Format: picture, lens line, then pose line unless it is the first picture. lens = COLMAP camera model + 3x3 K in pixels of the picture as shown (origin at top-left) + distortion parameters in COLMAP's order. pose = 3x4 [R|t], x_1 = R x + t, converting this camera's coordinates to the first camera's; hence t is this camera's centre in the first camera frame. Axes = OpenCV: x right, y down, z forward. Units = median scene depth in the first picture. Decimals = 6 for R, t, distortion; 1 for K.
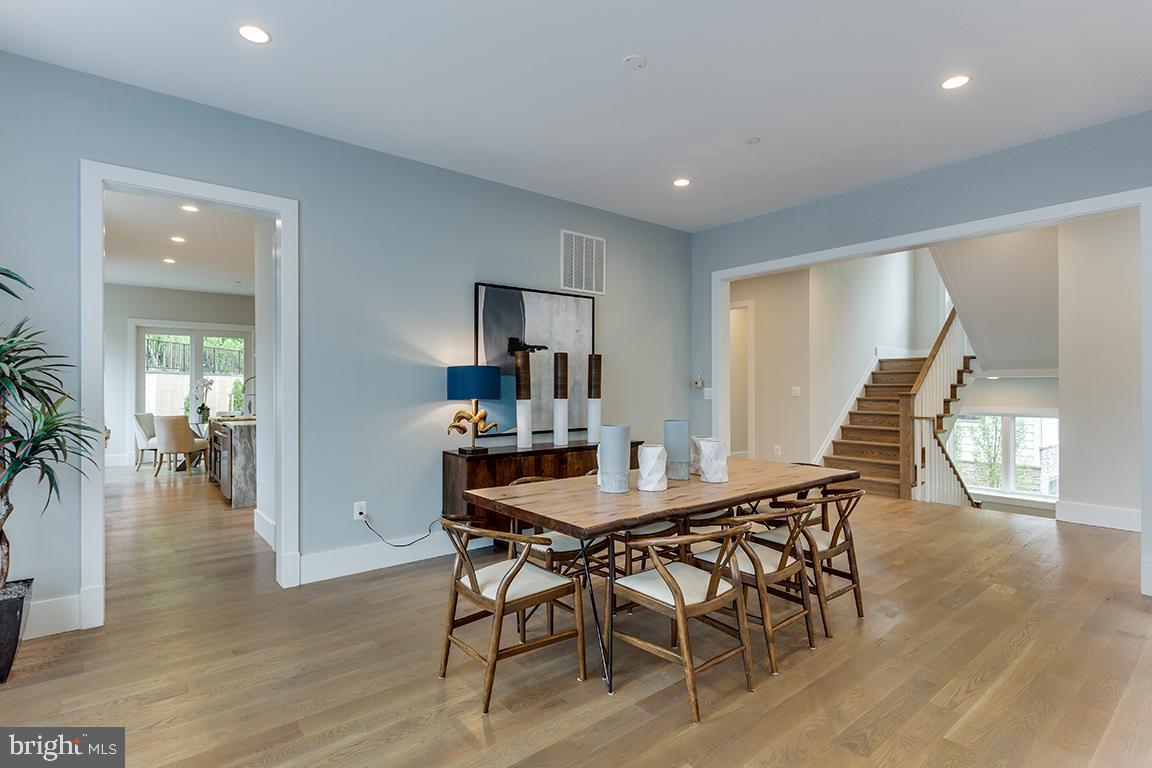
lens RADIAL K [[567.8, 0, 568.5], [0, 567.8, 380.6], [0, 0, 1]] dist [0.003672, -0.000661]
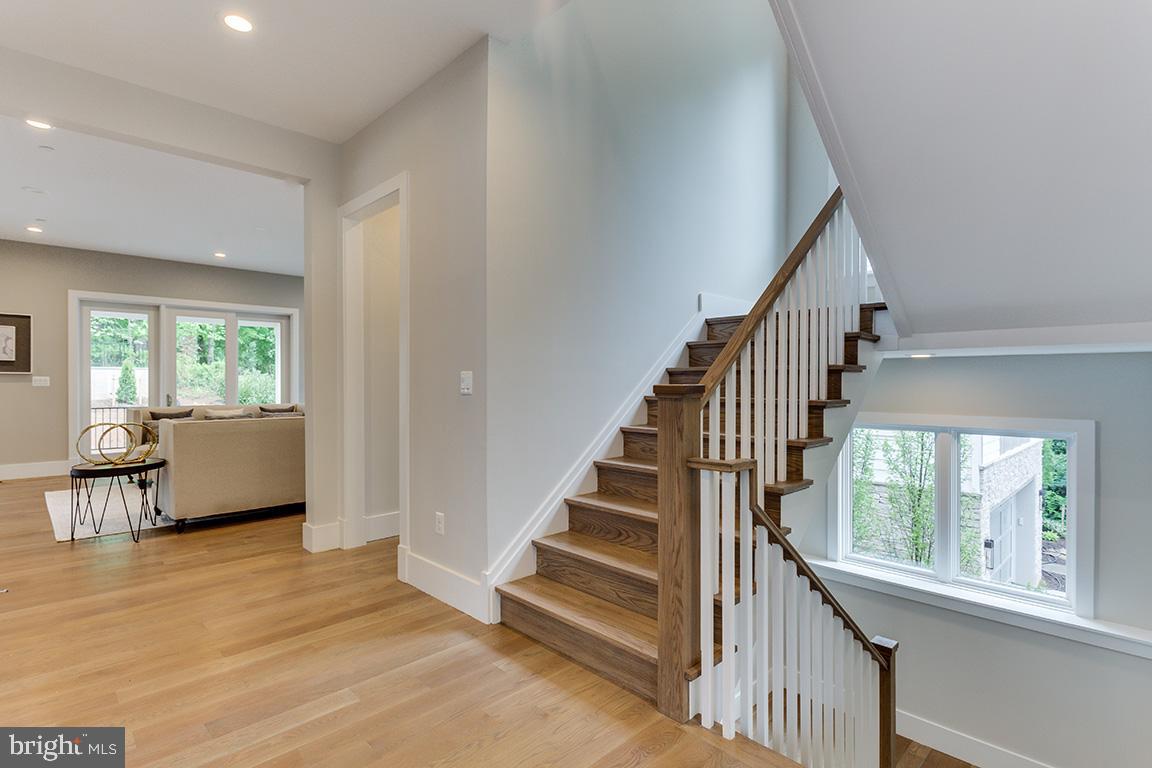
lens RADIAL K [[567.8, 0, 581.2], [0, 567.8, 383.6], [0, 0, 1]] dist [0.003672, -0.000661]
pose [[0.993943, 0.000497, 0.109897, 0.676425], [-0.002009, 0.999905, 0.013650, 0.021873], [-0.109880, -0.013789, 0.993849, 0.917074]]
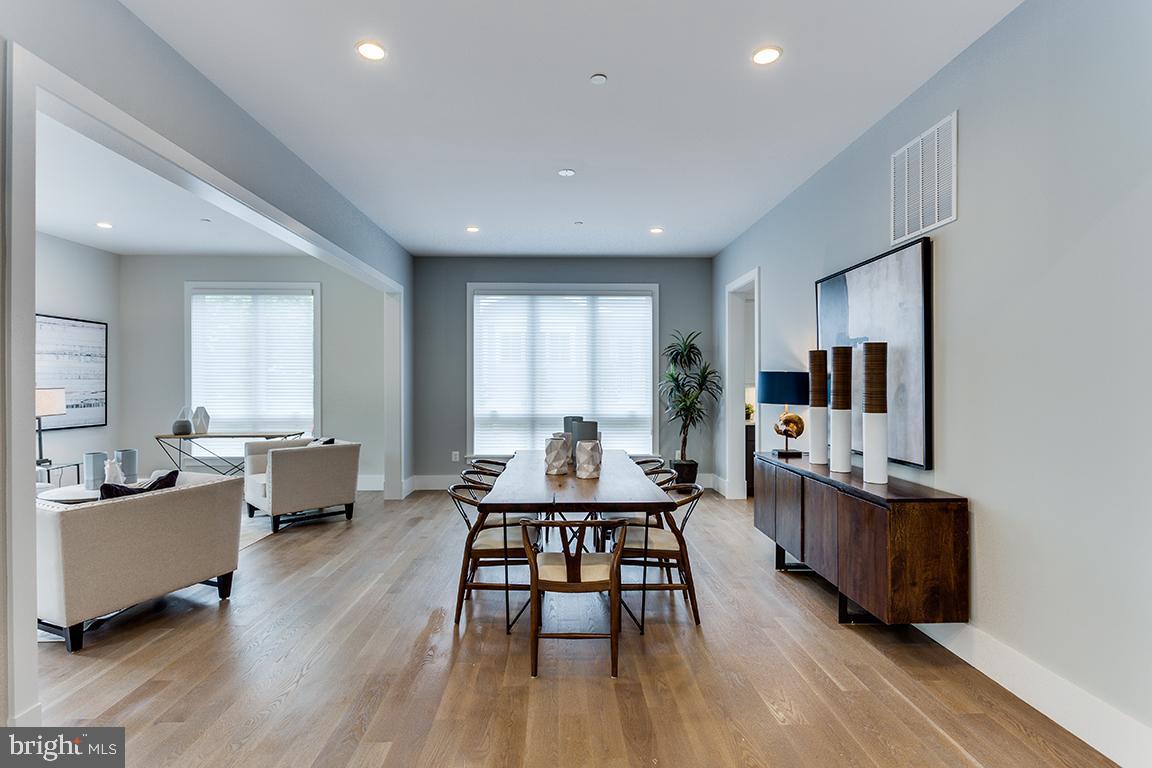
lens RADIAL K [[567.8, 0, 574.7], [0, 567.8, 387.1], [0, 0, 1]] dist [0.003672, -0.000661]
pose [[-0.595564, 0.001974, -0.803305, 0.781524], [0.009215, 0.999948, -0.004375, 0.003235], [0.803255, -0.010008, -0.595552, 1.159127]]
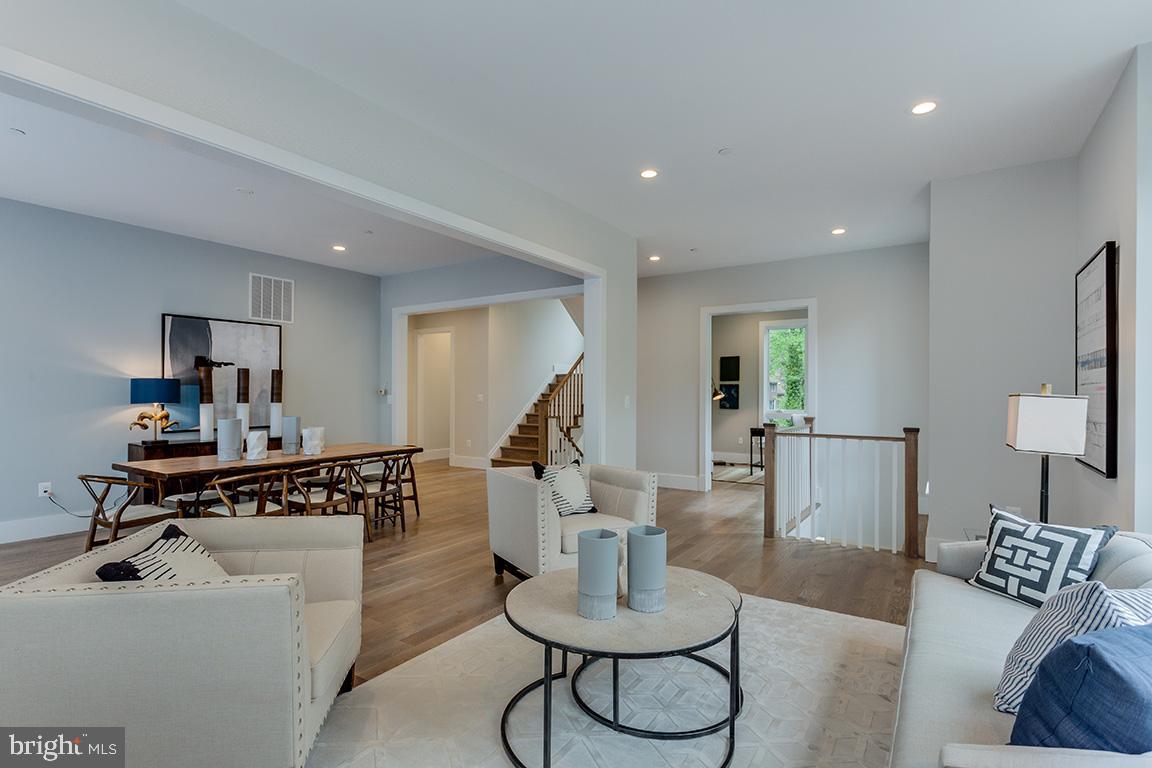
lens RADIAL K [[567.8, 0, 571.8], [0, 567.8, 389.3], [0, 0, 1]] dist [0.003672, -0.000661]
pose [[0.952531, 0.008004, 0.304337, 0.311909], [-0.009233, 0.999954, 0.002600, -0.010708], [-0.304303, -0.005286, 0.952561, -0.489883]]
